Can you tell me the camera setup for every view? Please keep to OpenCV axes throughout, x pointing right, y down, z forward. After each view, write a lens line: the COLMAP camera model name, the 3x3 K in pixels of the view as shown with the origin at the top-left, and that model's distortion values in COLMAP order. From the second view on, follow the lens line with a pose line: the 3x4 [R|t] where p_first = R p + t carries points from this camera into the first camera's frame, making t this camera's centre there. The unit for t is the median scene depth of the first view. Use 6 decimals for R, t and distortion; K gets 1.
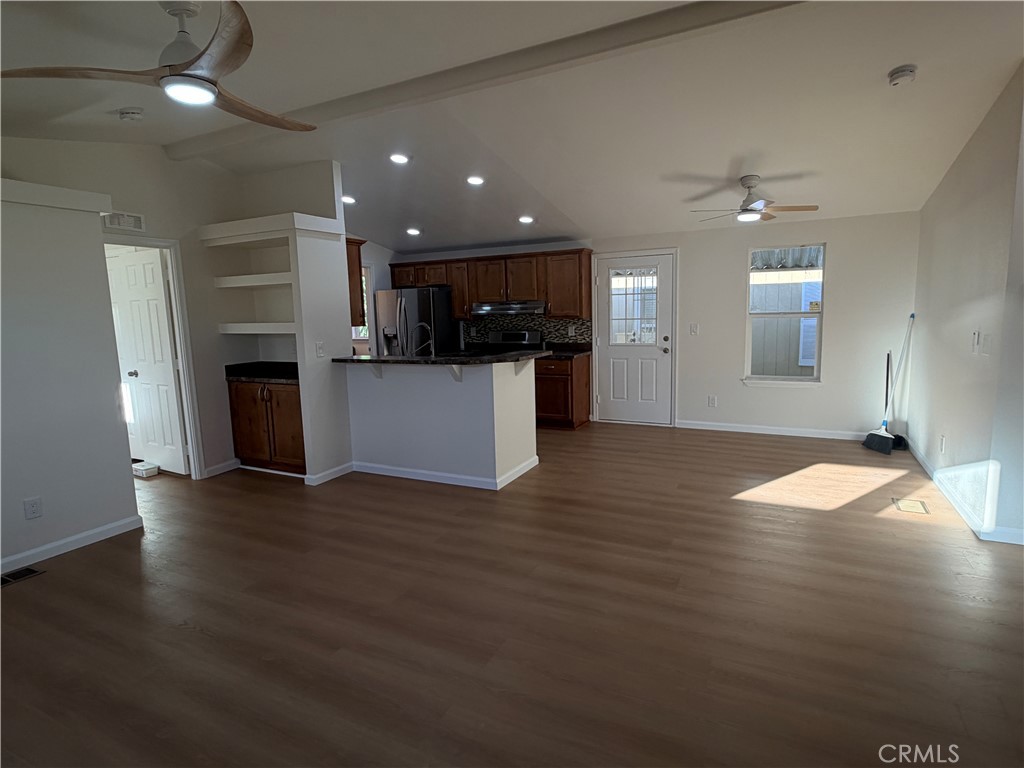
lens RADIAL K [[542.8, 0, 512.0], [0, 542.8, 384.0], [0, 0, 1]] dist [0.002303, -0.000700]
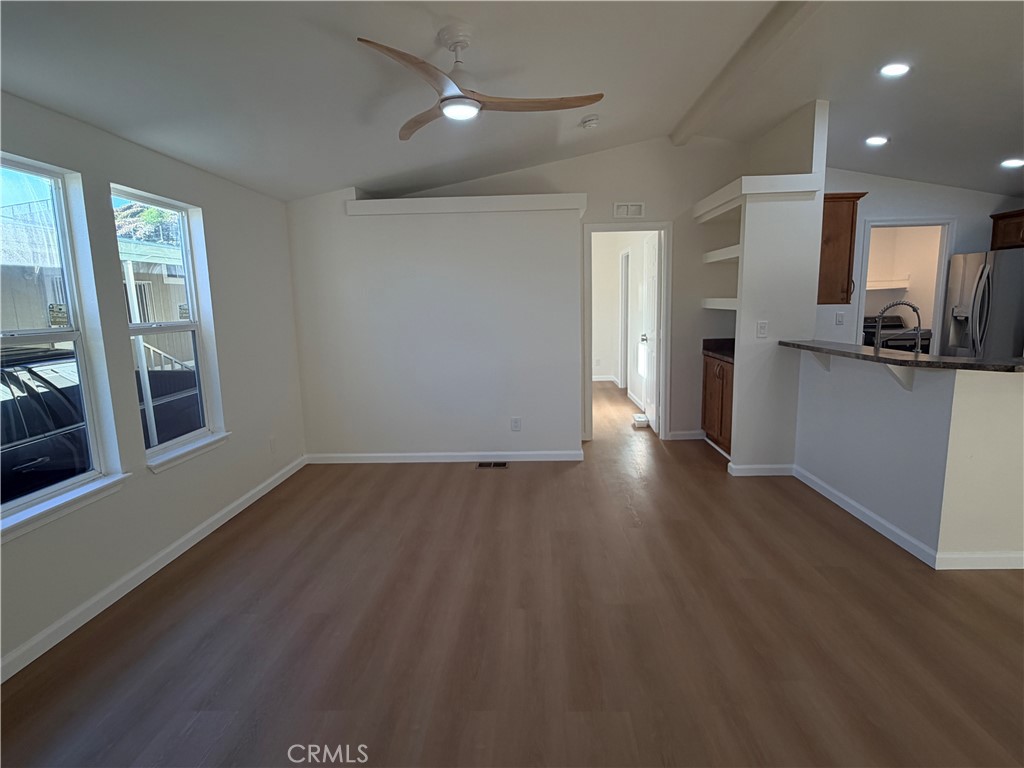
lens RADIAL K [[542.8, 0, 512.0], [0, 542.8, 384.0], [0, 0, 1]] dist [0.002303, -0.000700]
pose [[0.421858, 0.155370, -0.893250, 0.265952], [-0.112419, 0.986569, 0.118508, -0.032800], [0.899665, 0.050425, 0.433659, 0.242211]]
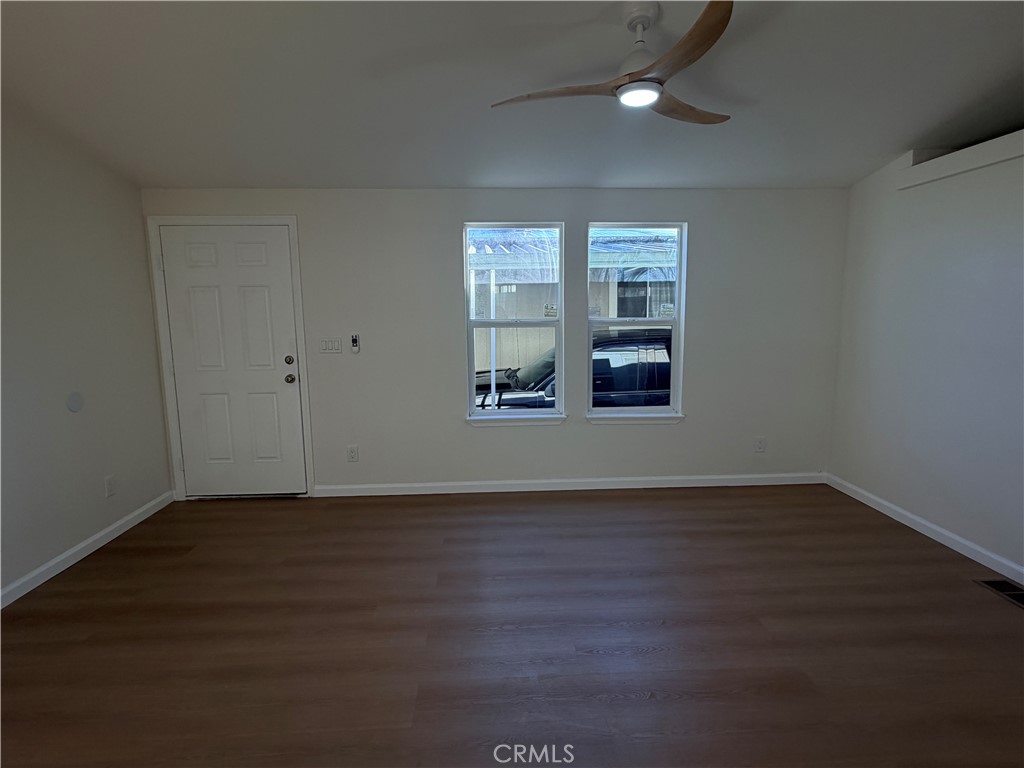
lens RADIAL K [[542.8, 0, 512.0], [0, 542.8, 384.0], [0, 0, 1]] dist [0.002303, -0.000700]
pose [[-0.867267, 0.107543, -0.486088, 0.092163], [-0.032491, 0.962081, 0.270821, -0.107434], [0.496781, 0.250668, -0.830888, 0.786401]]
